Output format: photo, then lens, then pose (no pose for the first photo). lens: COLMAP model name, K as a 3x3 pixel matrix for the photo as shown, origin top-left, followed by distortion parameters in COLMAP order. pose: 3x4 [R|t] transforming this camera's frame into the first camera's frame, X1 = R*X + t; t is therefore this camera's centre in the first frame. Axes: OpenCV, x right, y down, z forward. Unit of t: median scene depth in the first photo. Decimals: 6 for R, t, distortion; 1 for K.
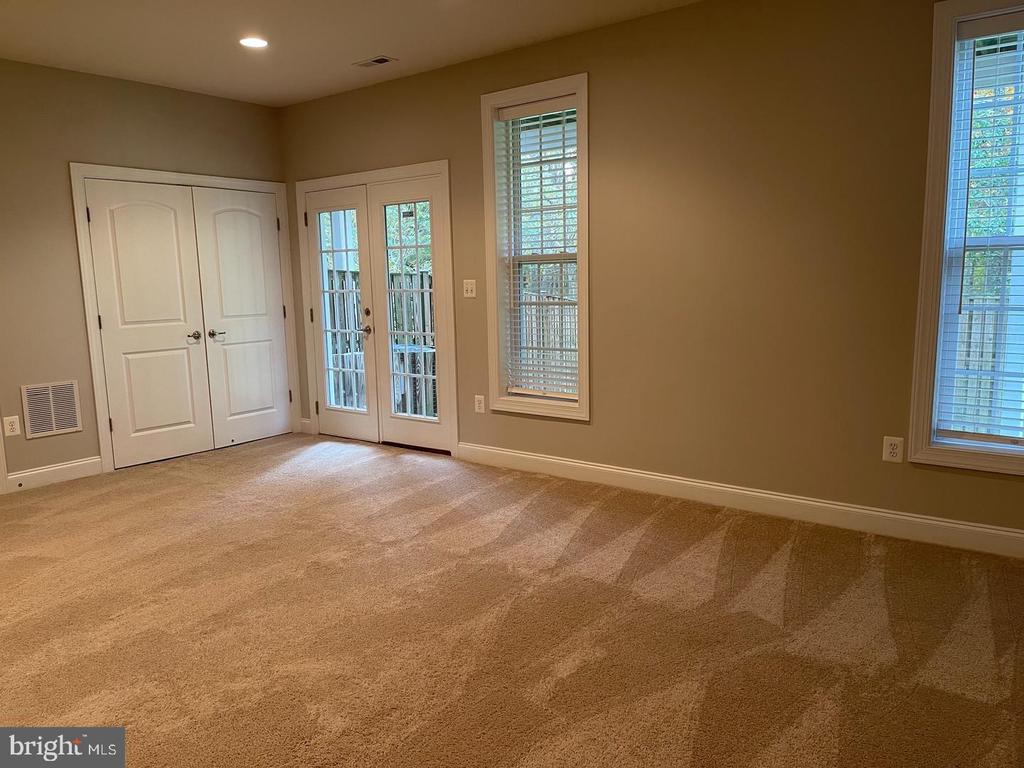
lens RADIAL K [[768.8, 0, 513.6], [0, 768.8, 392.6], [0, 0, 1]] dist [0.064156, -0.073492]
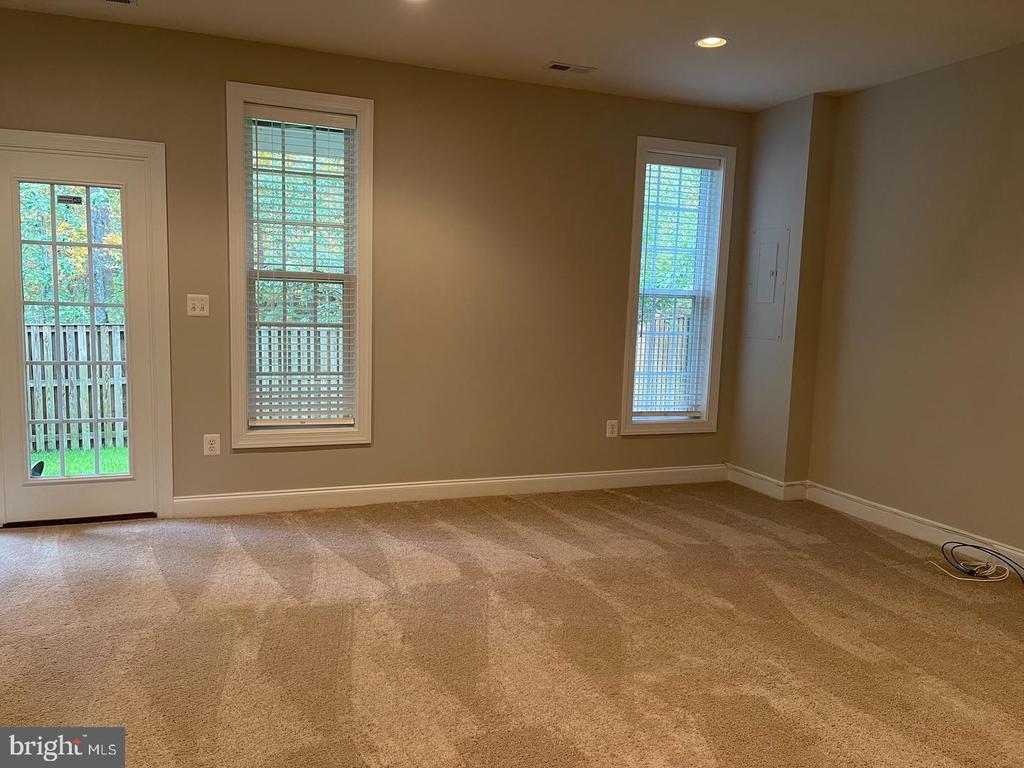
lens RADIAL K [[768.8, 0, 516.4], [0, 768.8, 384.2], [0, 0, 1]] dist [0.064156, -0.073492]
pose [[0.504296, -0.056552, 0.861677, -0.640317], [0.089184, 0.995928, 0.013168, -0.034215], [-0.858913, 0.070207, 0.507286, 0.314874]]
